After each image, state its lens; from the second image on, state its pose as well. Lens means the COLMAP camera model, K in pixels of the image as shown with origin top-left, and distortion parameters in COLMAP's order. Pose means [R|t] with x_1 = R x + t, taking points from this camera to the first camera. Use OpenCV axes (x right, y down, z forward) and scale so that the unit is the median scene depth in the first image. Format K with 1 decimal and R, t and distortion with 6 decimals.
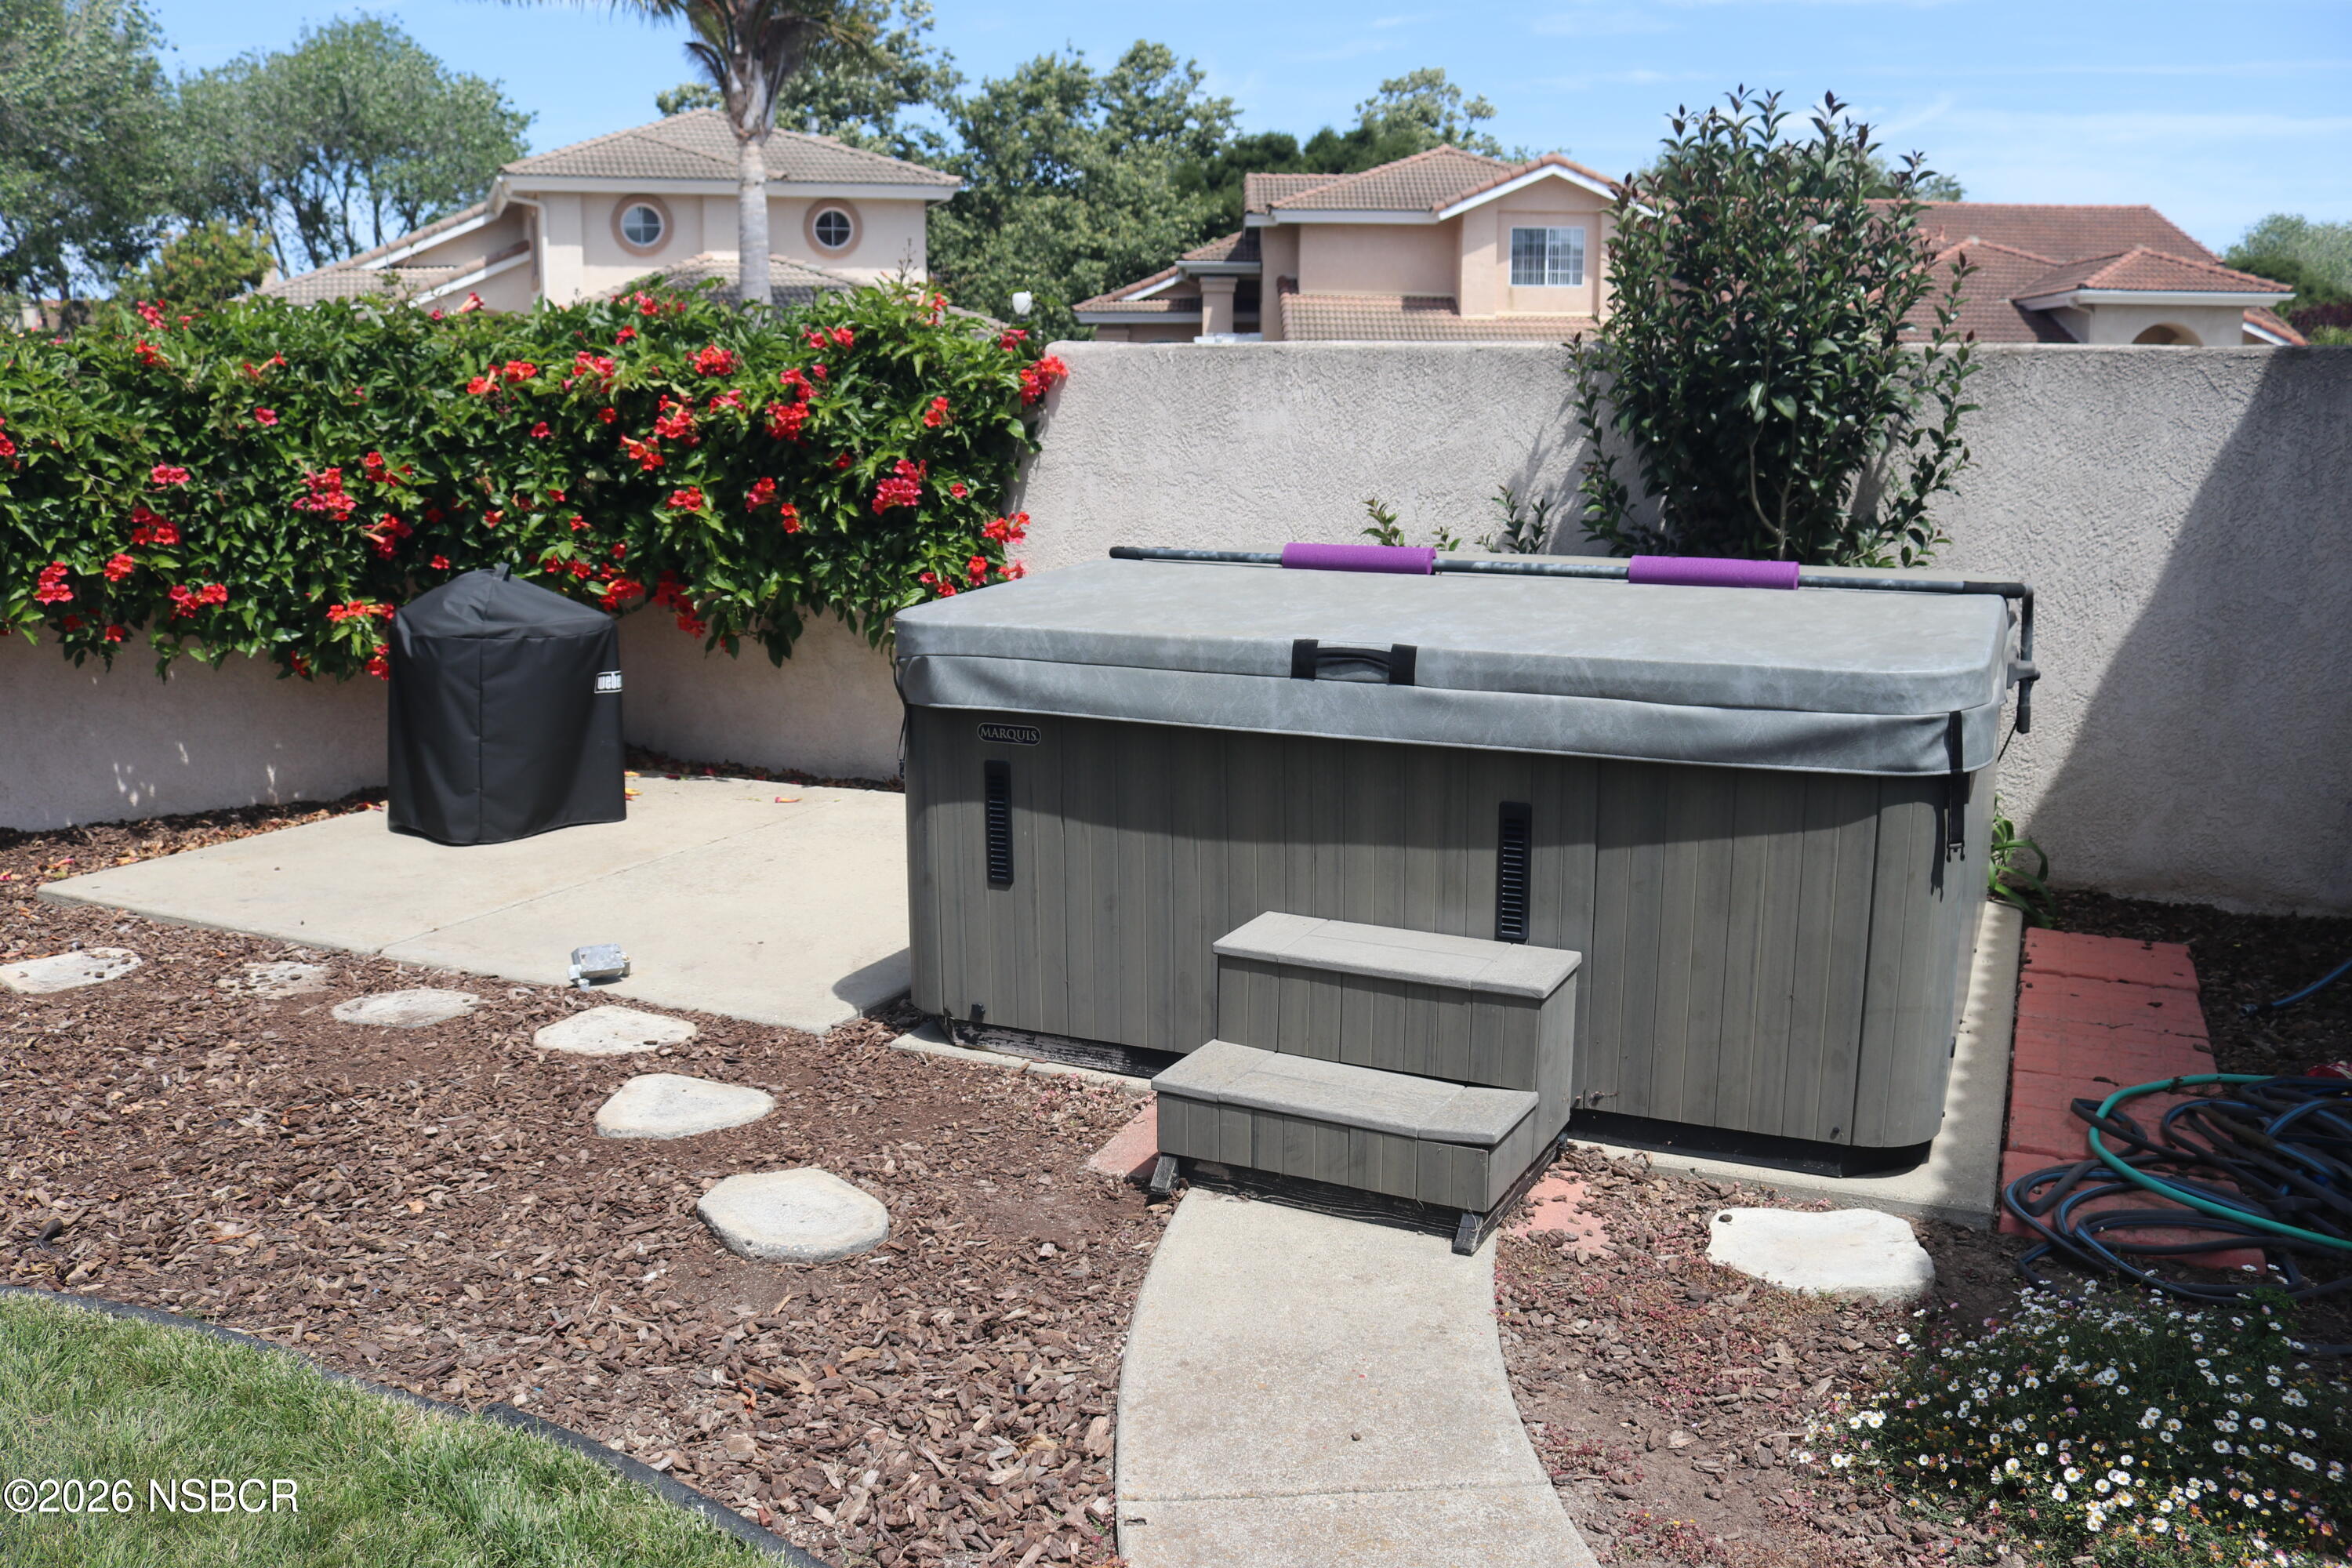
lens RADIAL K [[2021.2, 0, 1179.1], [0, 2021.2, 776.5], [0, 0, 1]] dist [-0.122488, 0.069165]
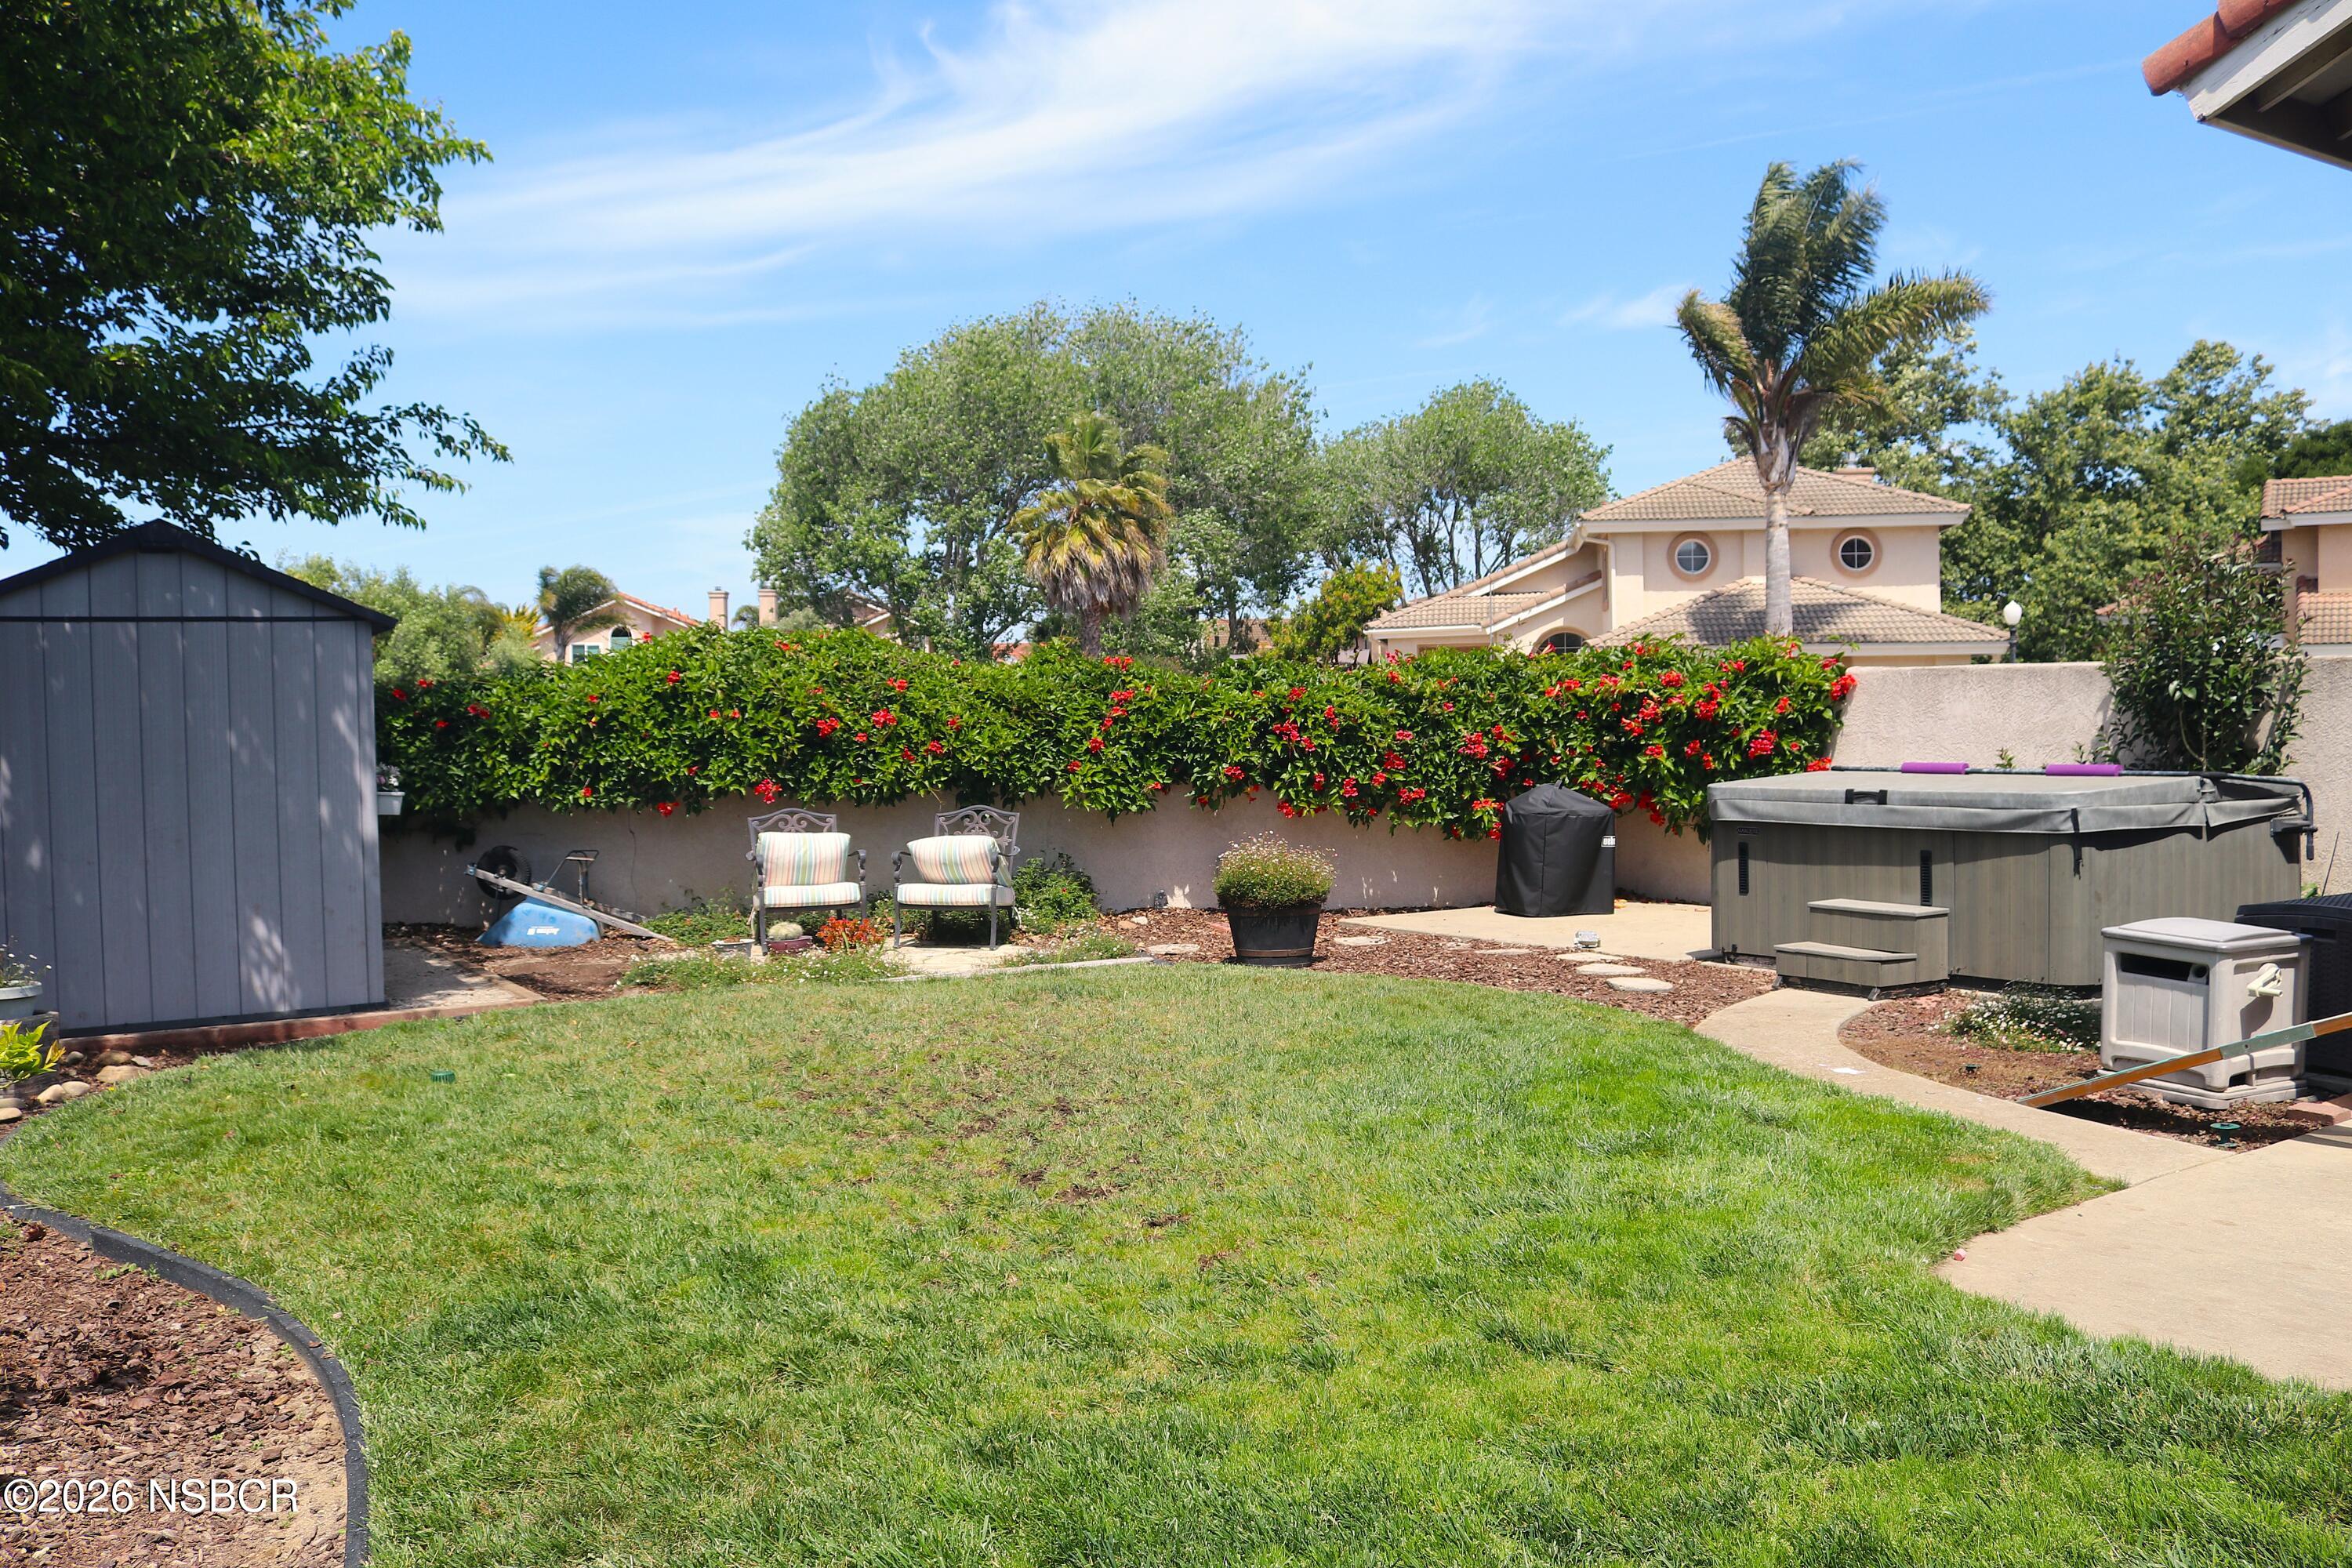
lens RADIAL K [[2021.2, 0, 1178.1], [0, 2021.2, 788.6], [0, 0, 1]] dist [-0.122488, 0.069165]
pose [[0.867261, 0.005525, -0.497824, 0.305952], [-0.075952, 0.989702, -0.121332, 0.160025], [0.492027, 0.143037, 0.858749, -0.841347]]
